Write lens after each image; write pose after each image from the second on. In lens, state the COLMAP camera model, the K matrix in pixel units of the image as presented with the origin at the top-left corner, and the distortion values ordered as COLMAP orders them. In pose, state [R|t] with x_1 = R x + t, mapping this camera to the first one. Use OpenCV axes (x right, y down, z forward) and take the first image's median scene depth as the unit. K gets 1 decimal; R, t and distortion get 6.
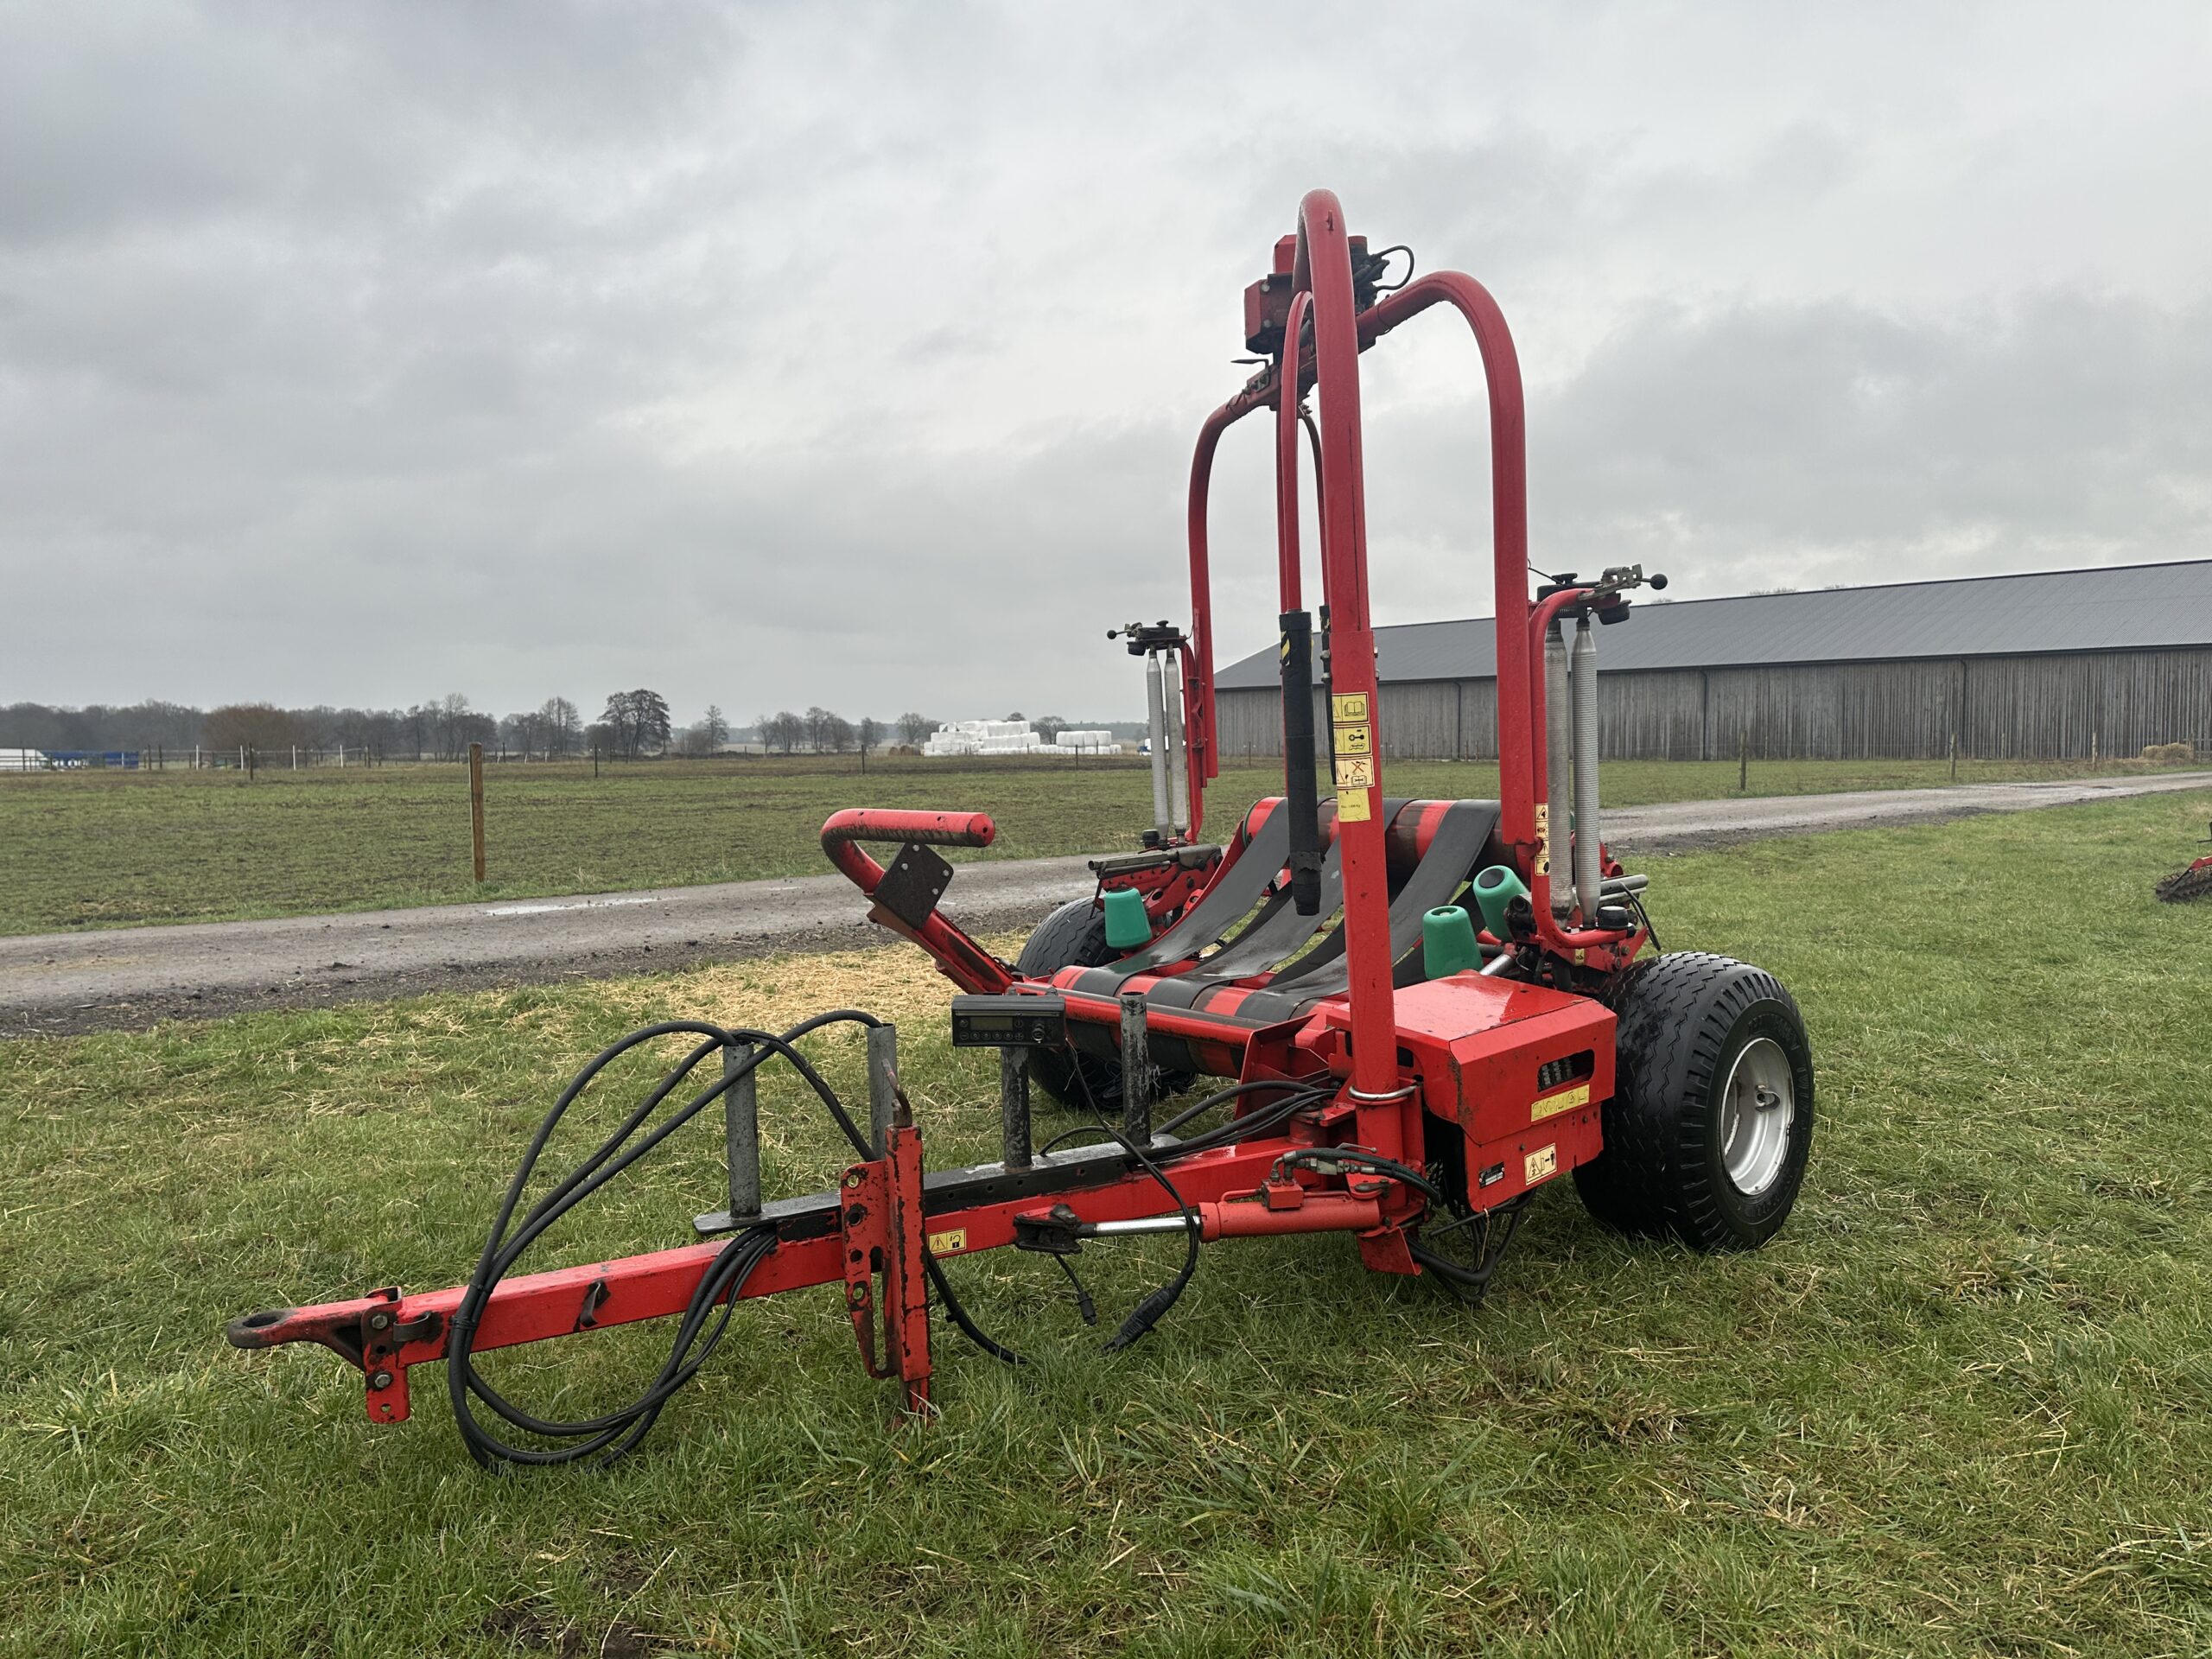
lens RADIAL K [[1576.0, 0, 1114.3], [0, 1576.0, 883.5], [0, 0, 1]] dist [-0.006201, -0.002836]
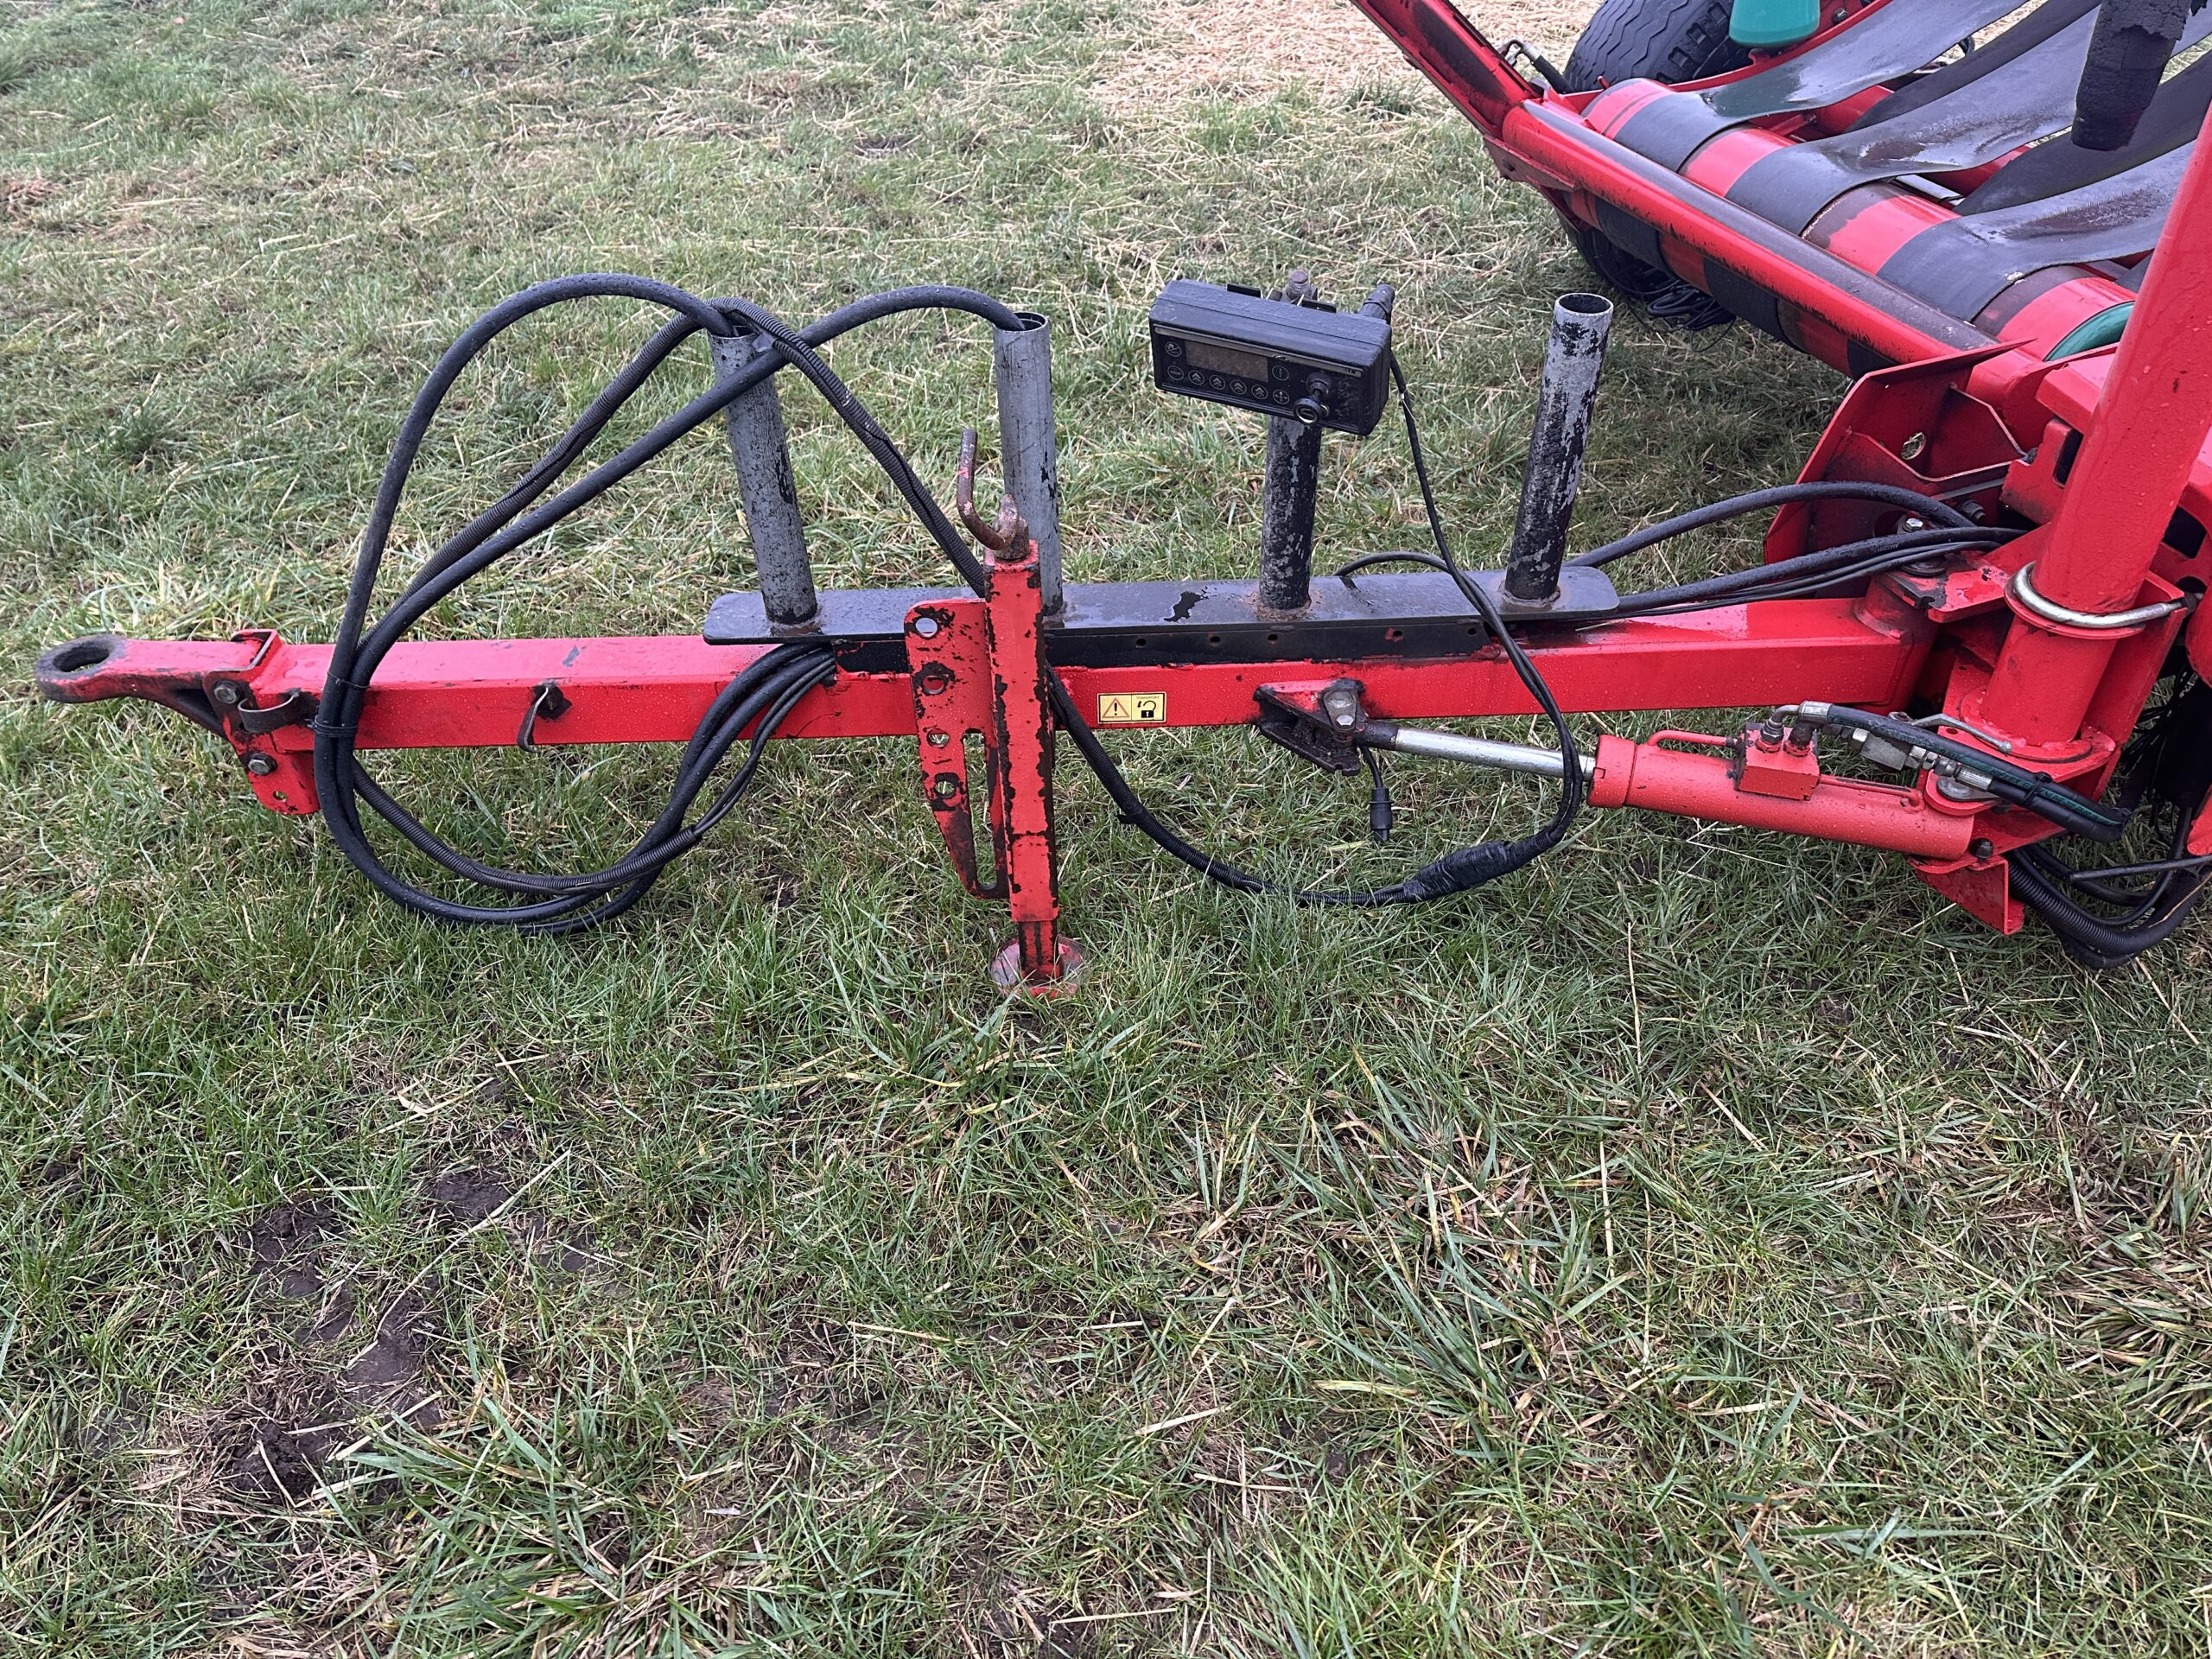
lens RADIAL K [[1467.6, 0, 1137.3], [0, 1467.6, 833.0], [0, 0, 1]] dist [0.078534, -0.105728]
pose [[0.906771, 0.297016, -0.299245, 0.072970], [-0.061417, 0.795225, 0.603195, -0.065443], [0.417126, -0.528582, 0.739329, 0.571025]]
